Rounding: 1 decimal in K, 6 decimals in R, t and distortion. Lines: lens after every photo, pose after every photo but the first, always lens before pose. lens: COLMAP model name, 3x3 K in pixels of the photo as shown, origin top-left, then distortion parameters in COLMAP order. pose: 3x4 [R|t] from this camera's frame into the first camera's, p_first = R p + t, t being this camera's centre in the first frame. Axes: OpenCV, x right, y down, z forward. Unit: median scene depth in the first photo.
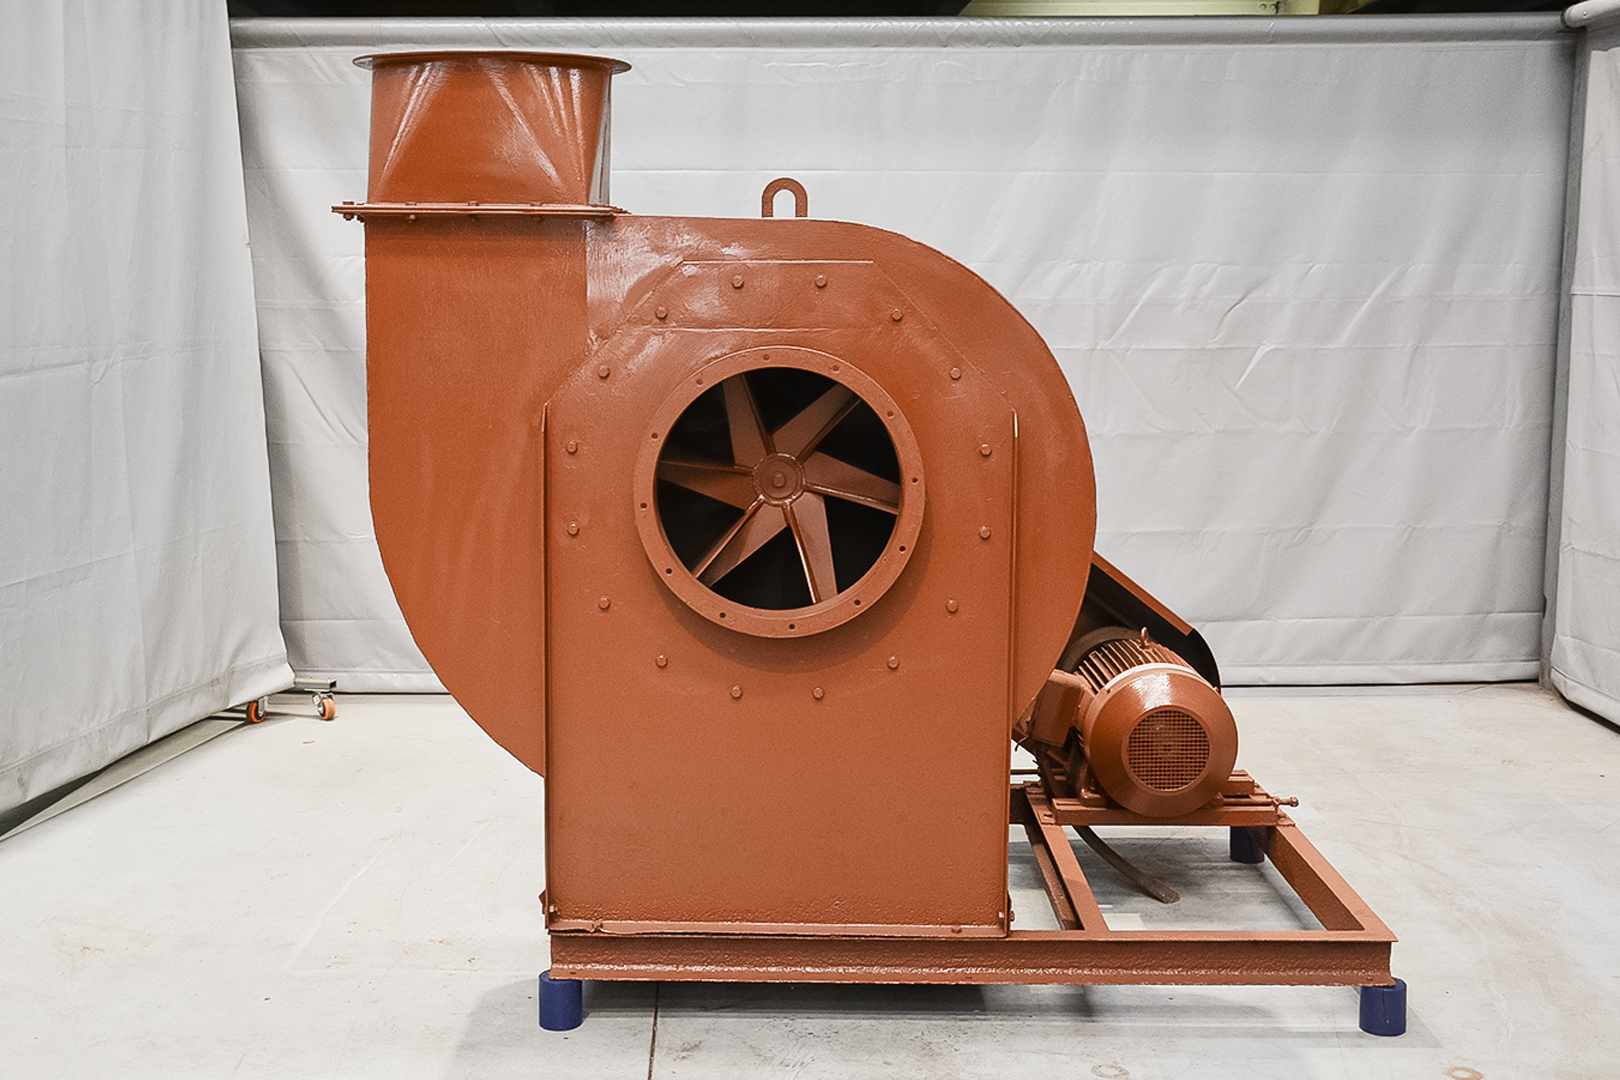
lens RADIAL K [[1958.5, 0, 697.3], [0, 1958.5, 515.5], [0, 0, 1]] dist [-0.016513, 0.106825]
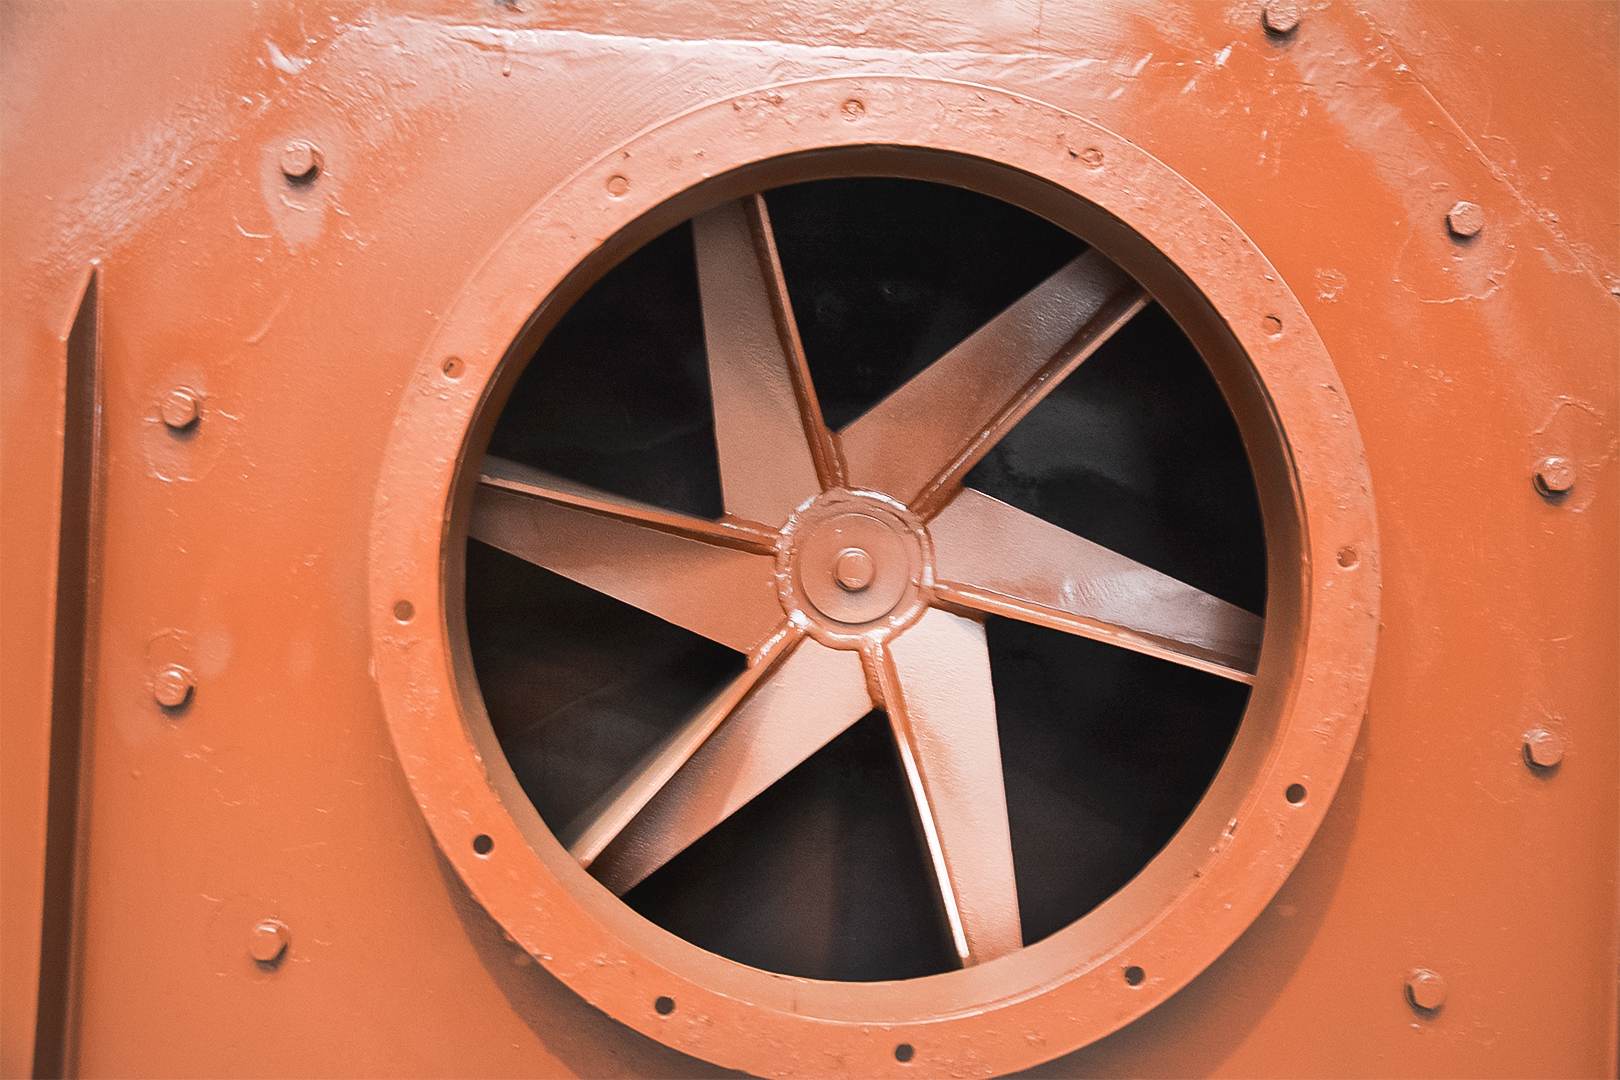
lens RADIAL K [[1999.6, 0, 810.5], [0, 1999.6, 554.5], [0, 0, 1]] dist [0.004436, 0.350176]
pose [[0.996713, 0.041769, 0.069417, 0.011038], [-0.035362, 0.995215, -0.091088, 0.011261], [-0.072890, 0.088334, 0.993420, 0.692864]]
